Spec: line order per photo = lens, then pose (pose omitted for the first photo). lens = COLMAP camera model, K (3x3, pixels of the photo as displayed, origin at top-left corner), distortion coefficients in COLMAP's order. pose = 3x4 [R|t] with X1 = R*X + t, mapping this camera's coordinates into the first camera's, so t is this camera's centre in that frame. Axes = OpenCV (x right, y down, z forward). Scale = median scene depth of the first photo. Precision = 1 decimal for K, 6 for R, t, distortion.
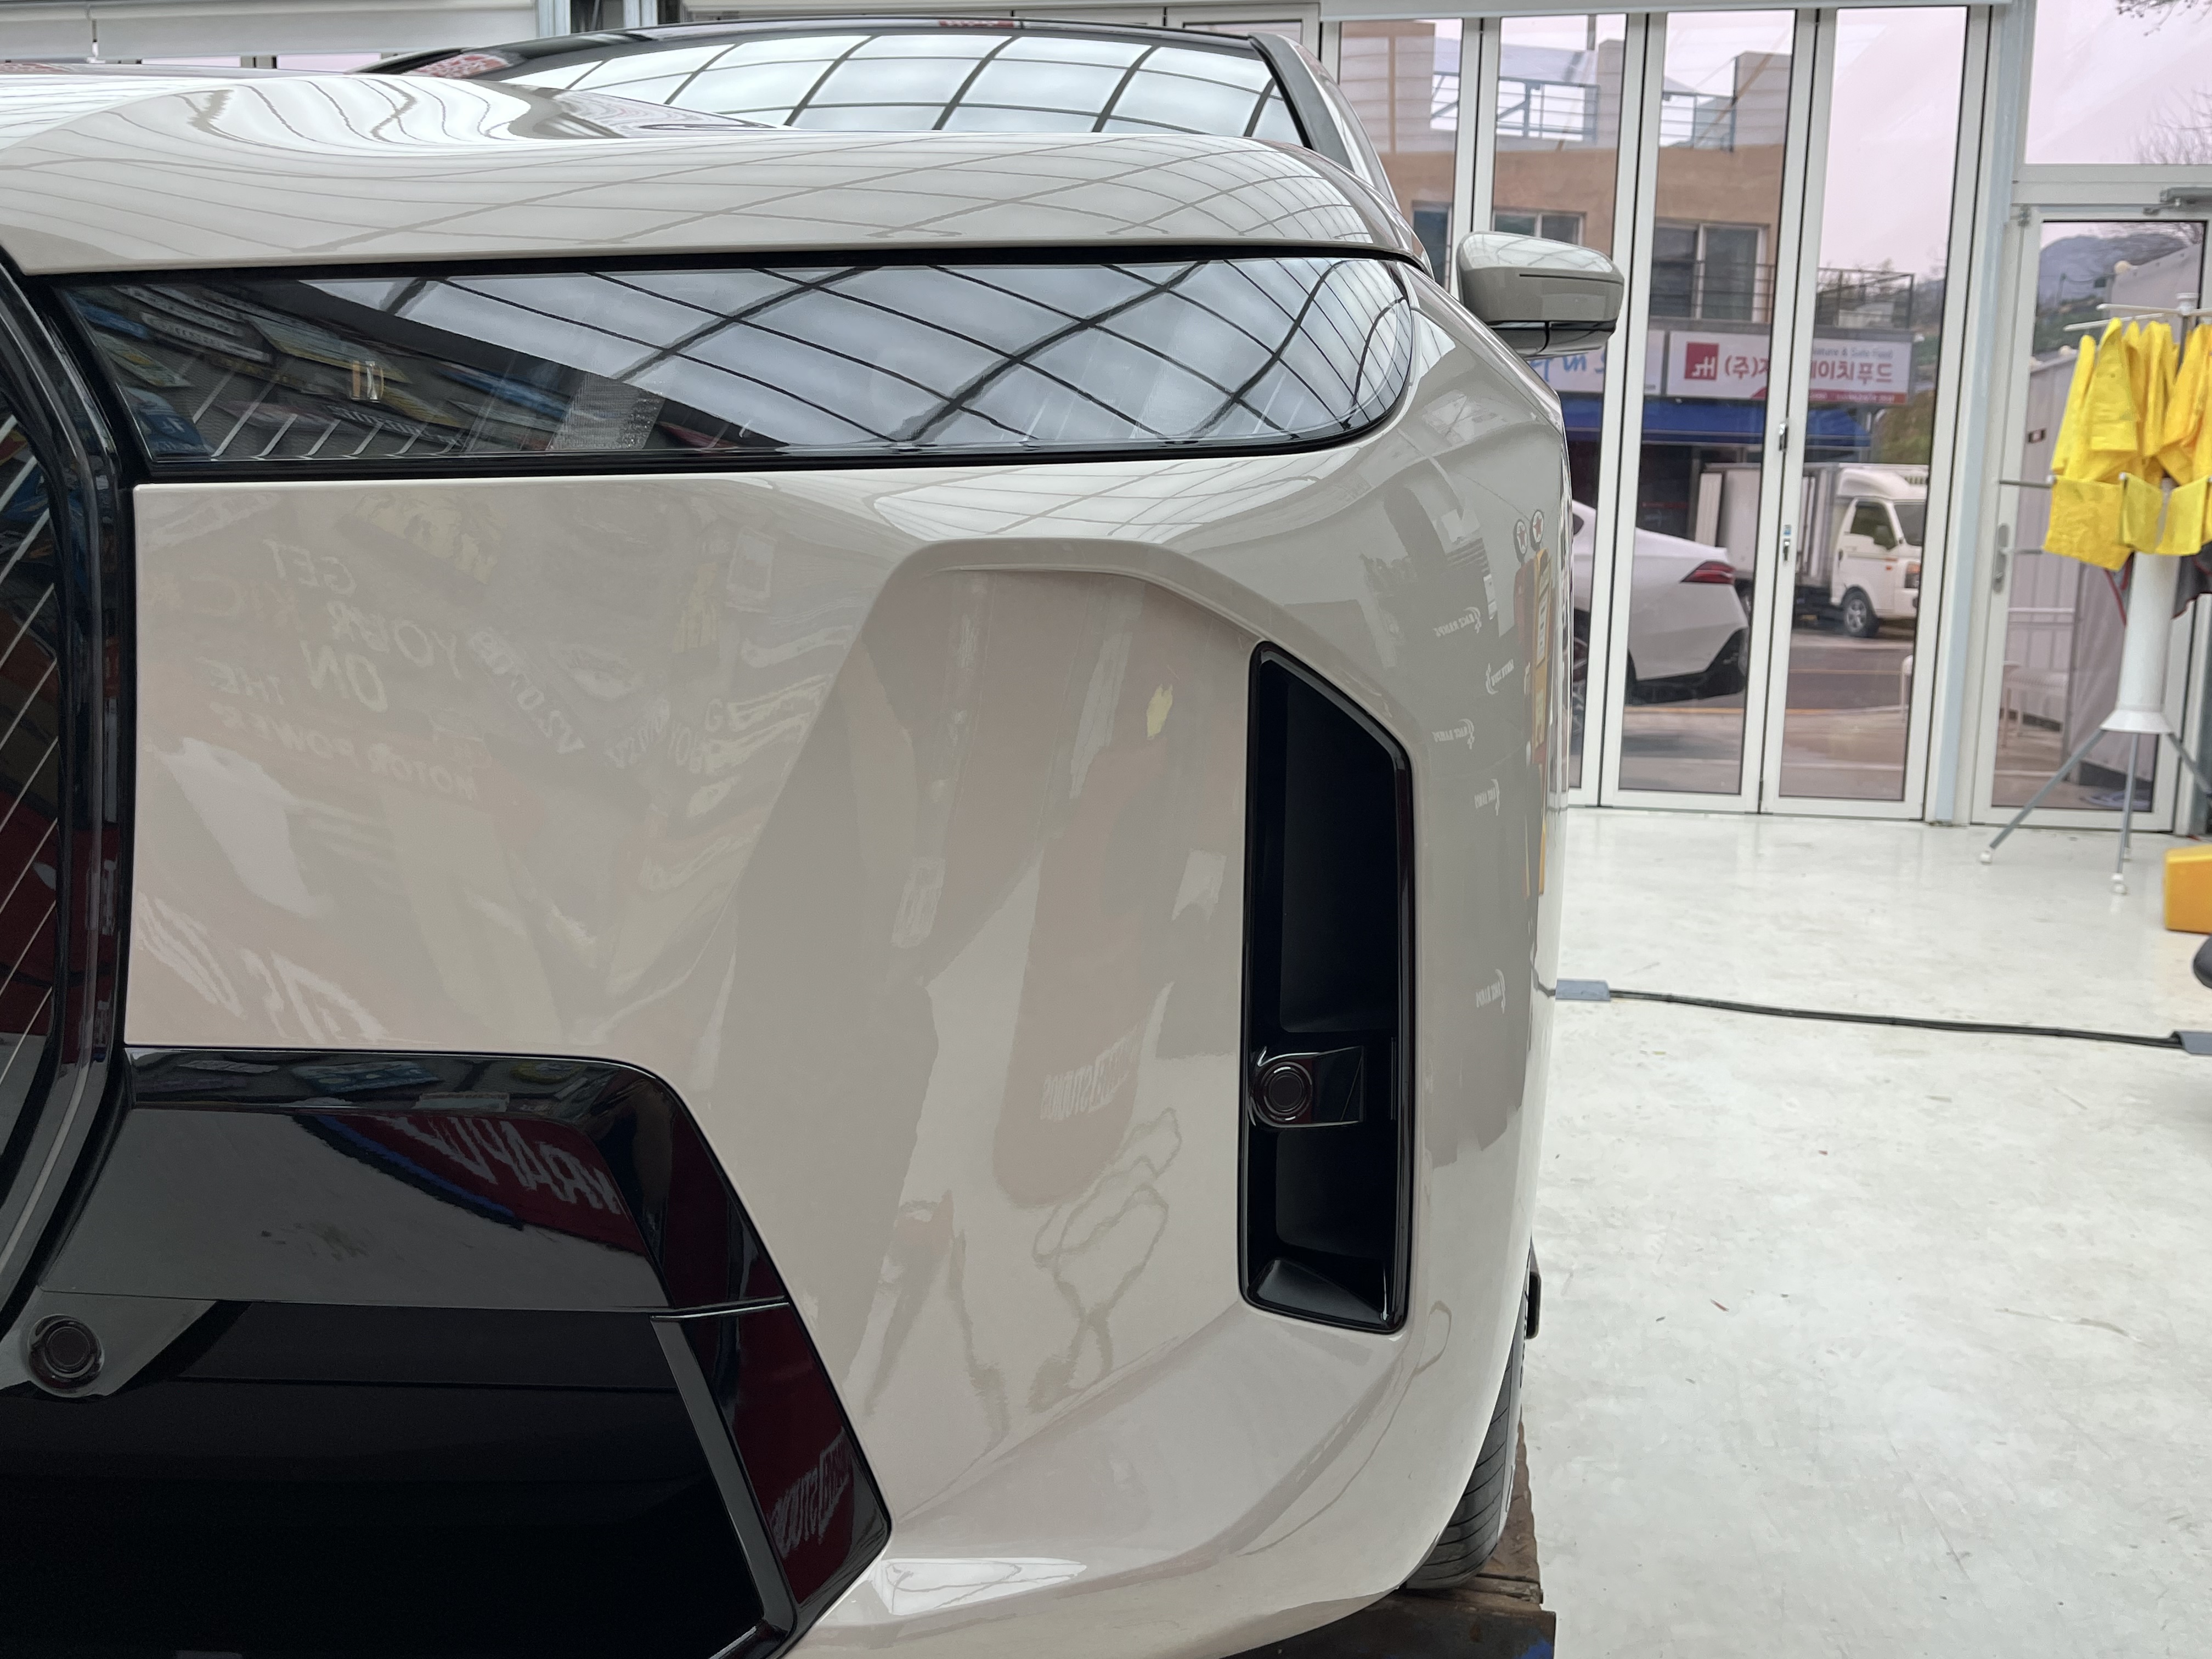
lens RADIAL K [[1921.0, 0, 1106.0], [0, 1921.0, 829.5], [0, 0, 1]] dist [-0.024149, -0.011111]
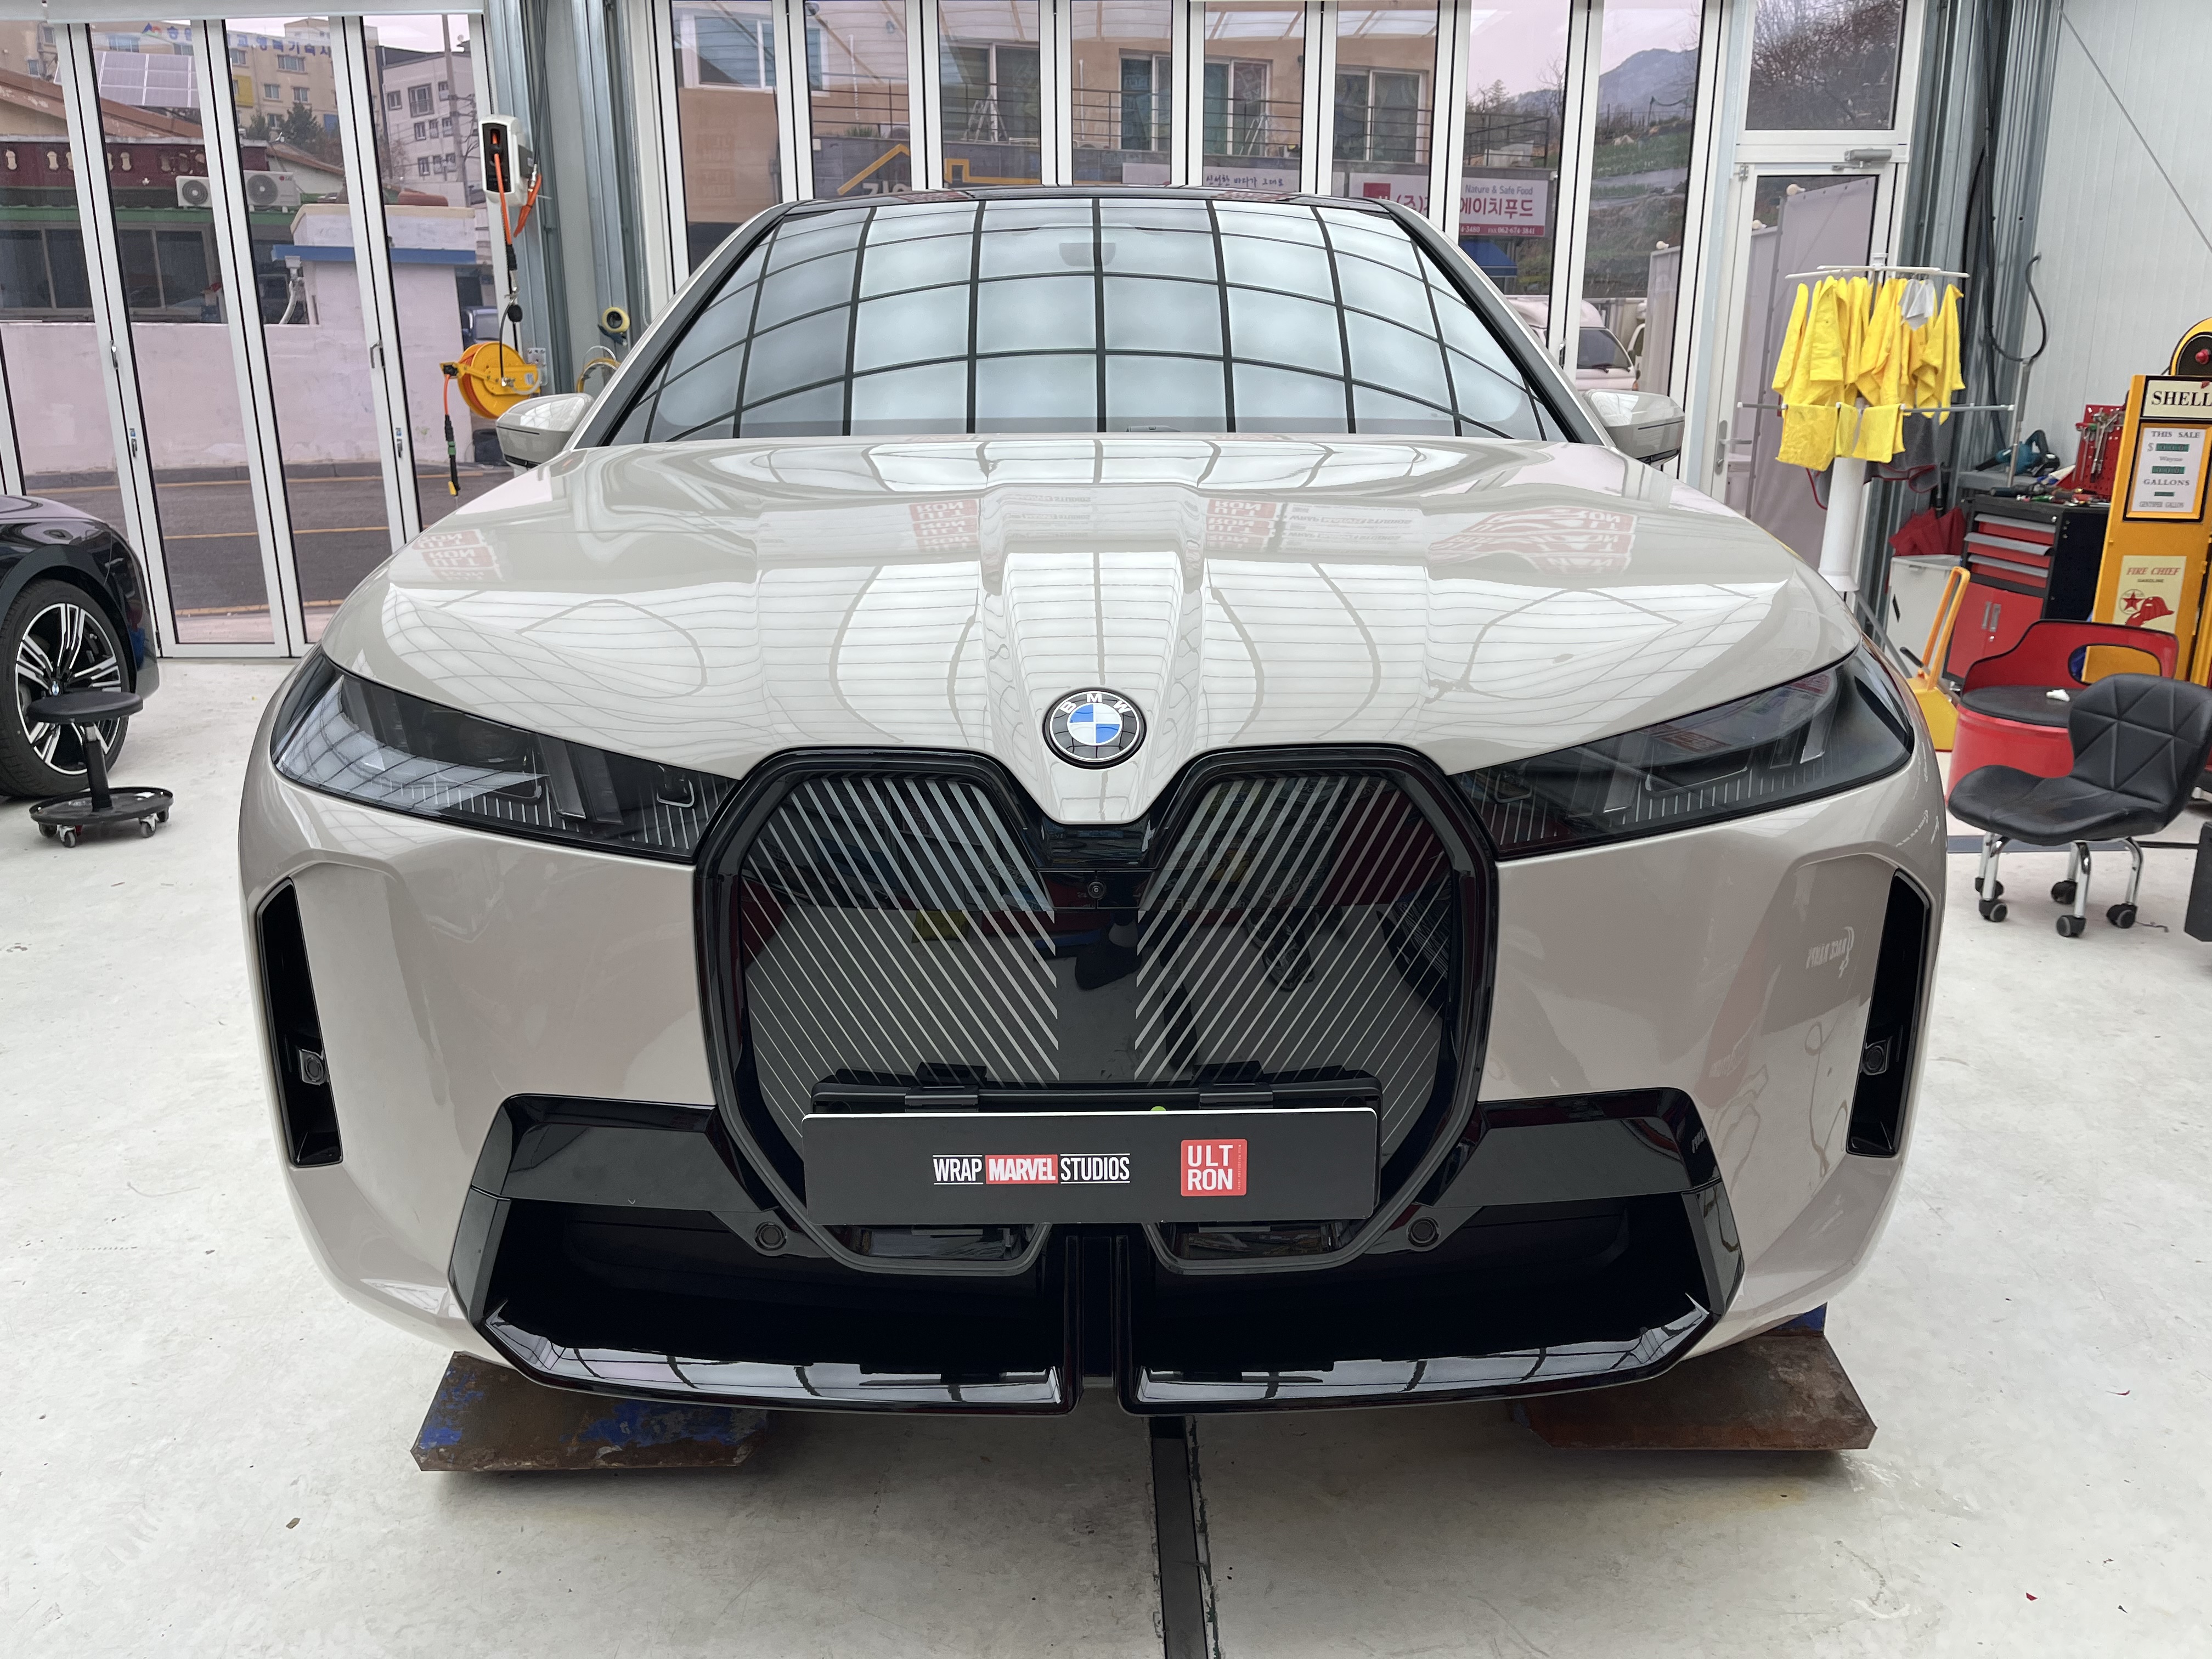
lens RADIAL K [[1683.8, 0, 1106.0], [0, 1683.8, 829.5], [0, 0, 1]] dist [0.057434, -0.081376]
pose [[0.984872, -0.062385, 0.161665, -0.181002], [0.039844, 0.989477, 0.139095, -0.072511], [-0.168641, -0.130549, 0.976994, -0.121716]]
